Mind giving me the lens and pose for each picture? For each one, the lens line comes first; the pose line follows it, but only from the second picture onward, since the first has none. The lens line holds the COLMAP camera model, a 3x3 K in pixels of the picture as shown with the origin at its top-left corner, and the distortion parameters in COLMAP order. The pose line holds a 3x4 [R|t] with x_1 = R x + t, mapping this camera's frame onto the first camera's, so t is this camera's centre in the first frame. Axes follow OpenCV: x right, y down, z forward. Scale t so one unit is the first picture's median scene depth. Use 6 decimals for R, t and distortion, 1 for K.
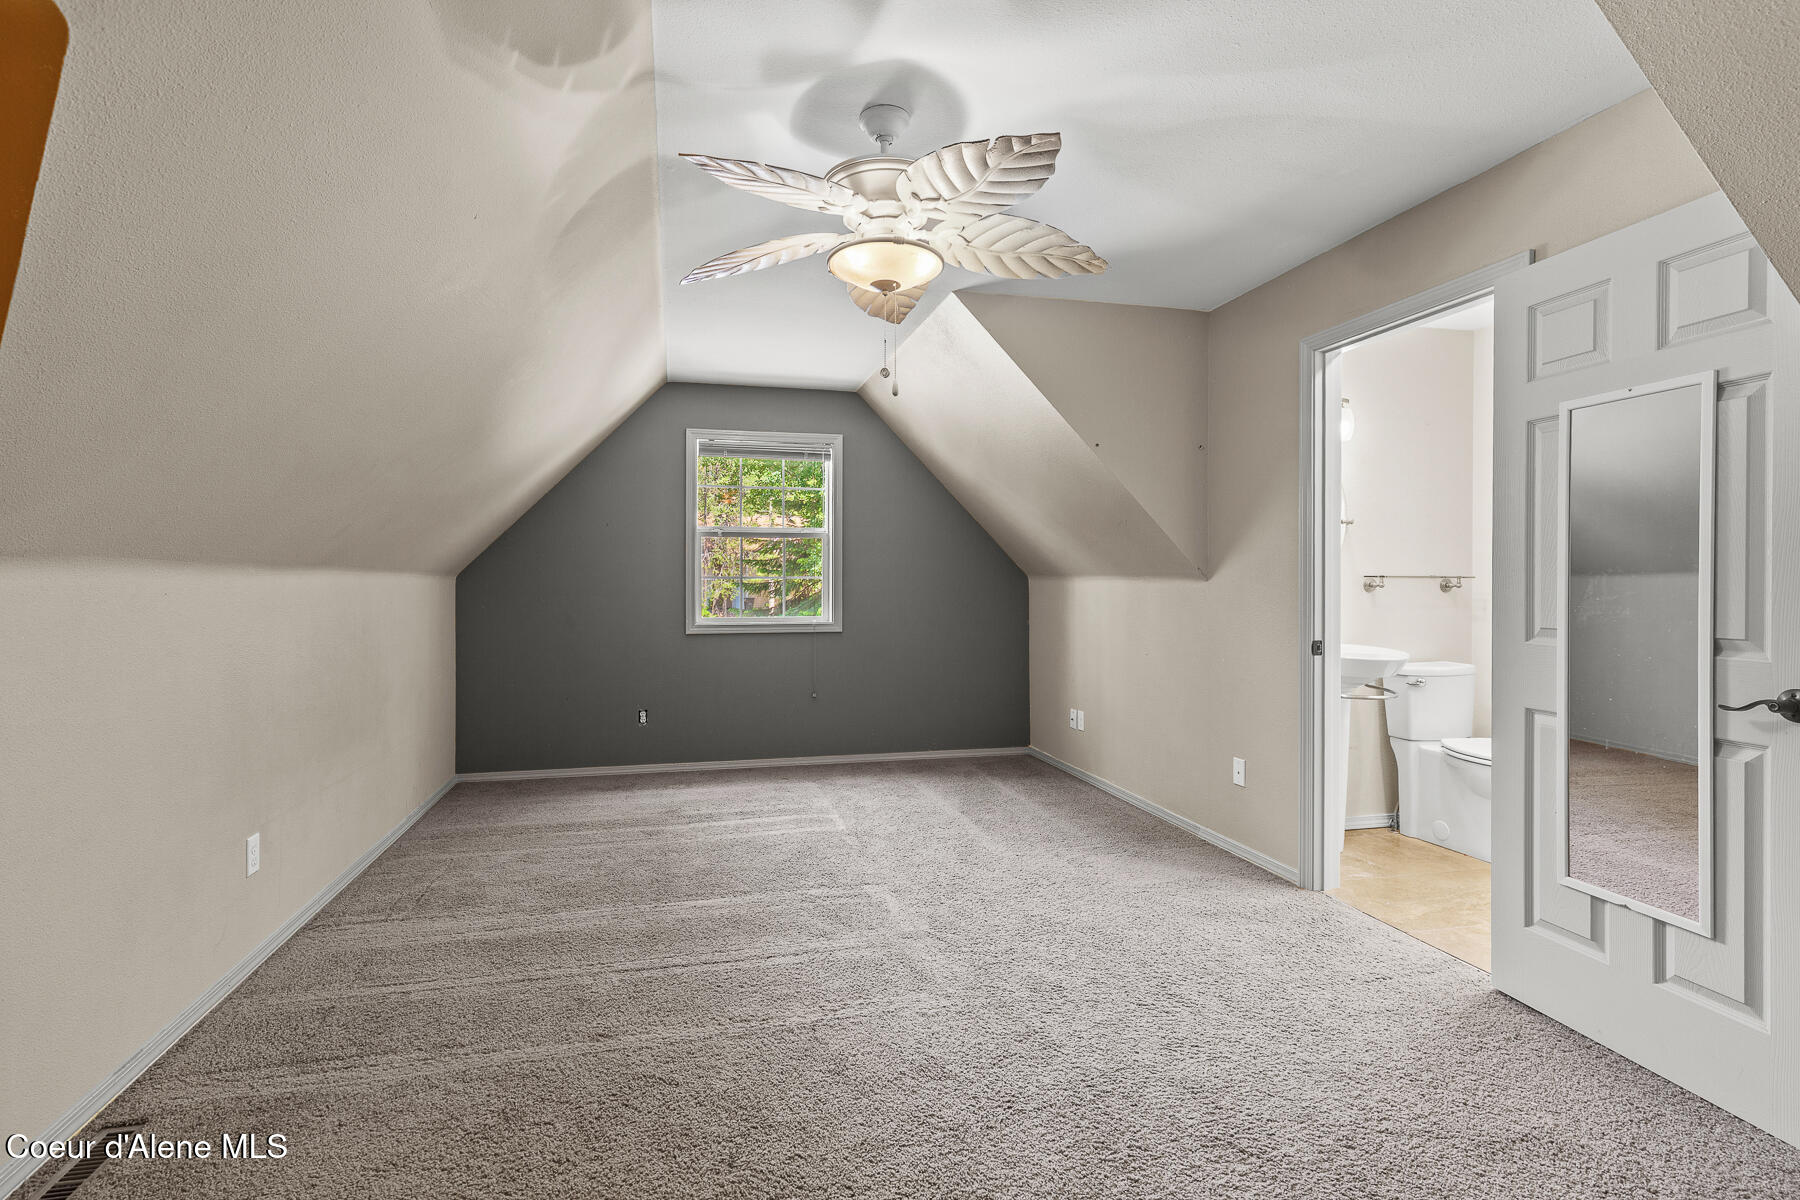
lens RADIAL K [[808.6, 0, 900.7], [0, 808.6, 598.4], [0, 0, 1]] dist [0.005854, -0.001493]
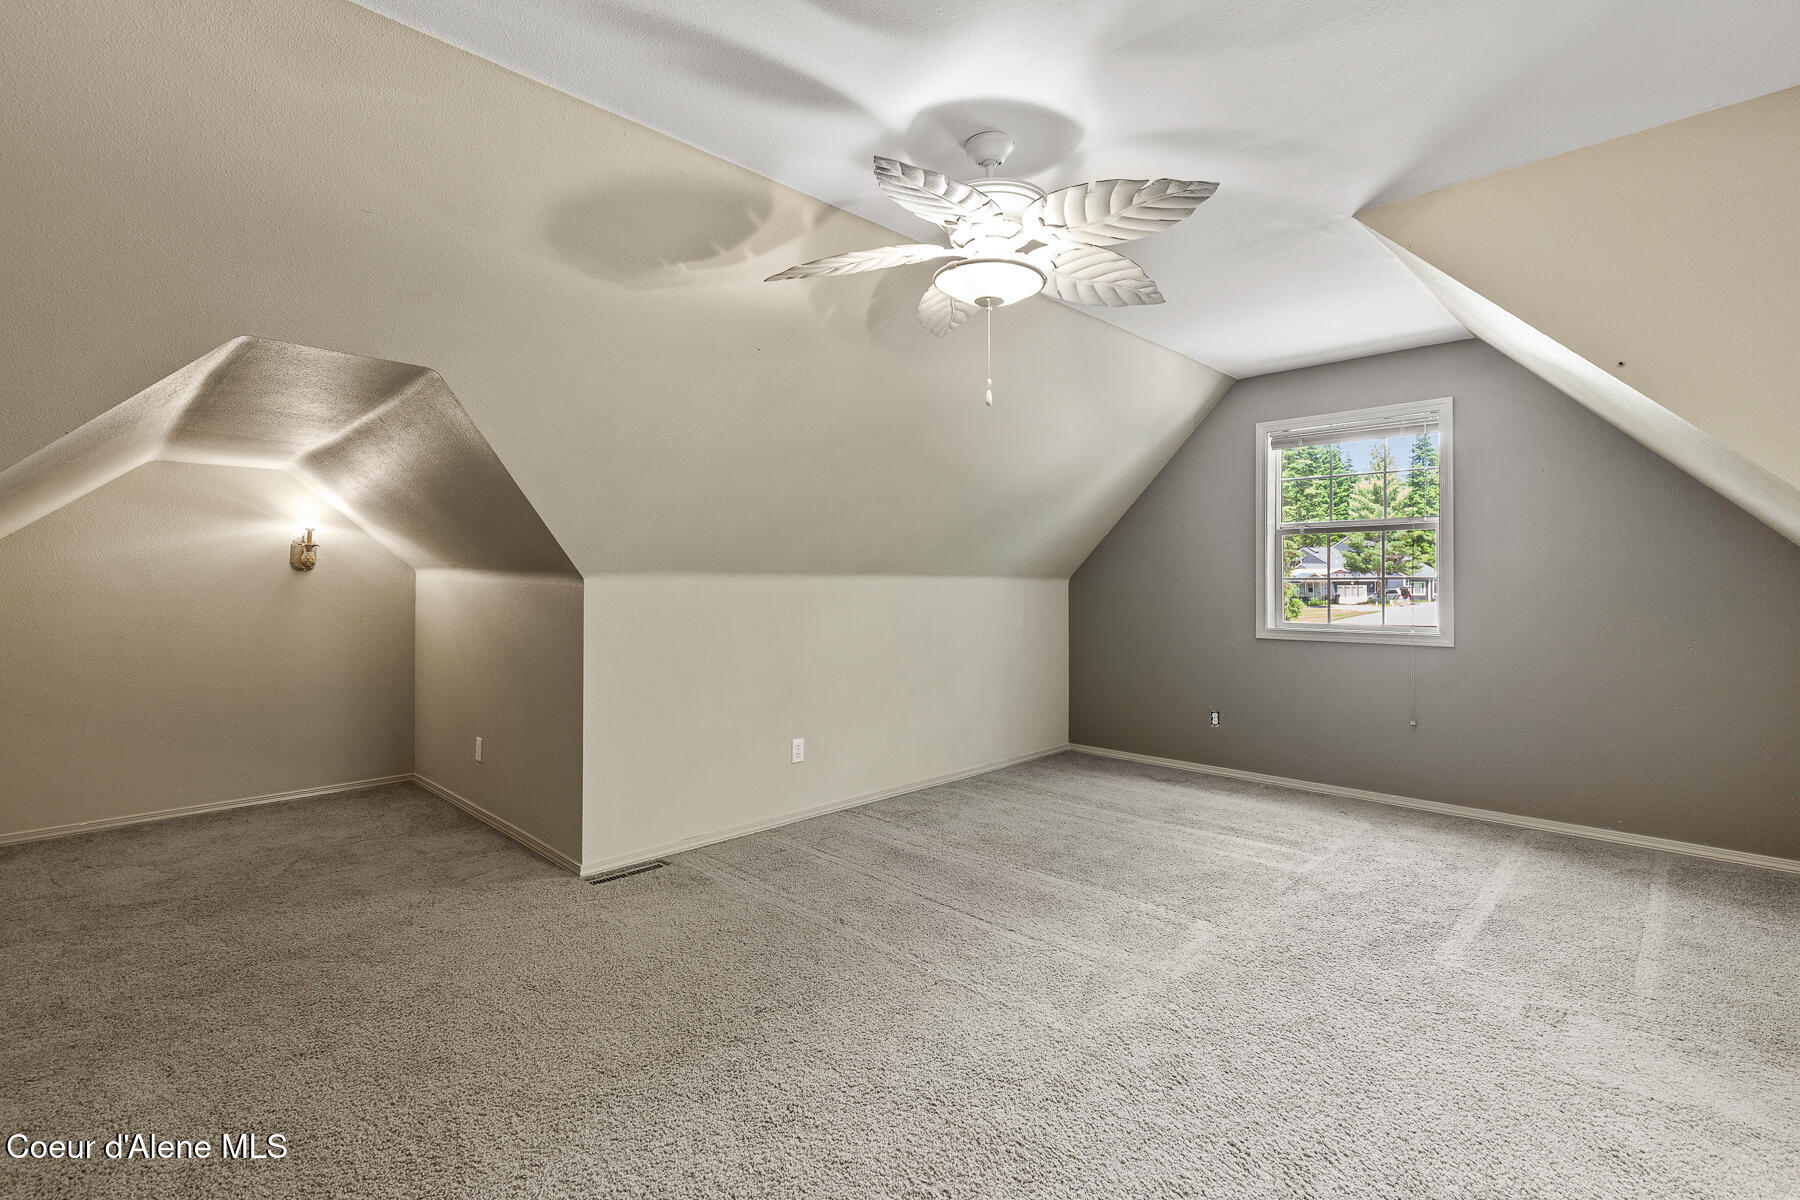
lens RADIAL K [[808.6, 0, 910.8], [0, 808.6, 584.1], [0, 0, 1]] dist [0.005854, -0.001493]
pose [[0.546449, 0.000419, -0.837492, 0.519405], [-0.016992, 0.999800, -0.010587, -0.003861], [0.837320, 0.020016, 0.546346, 0.223980]]
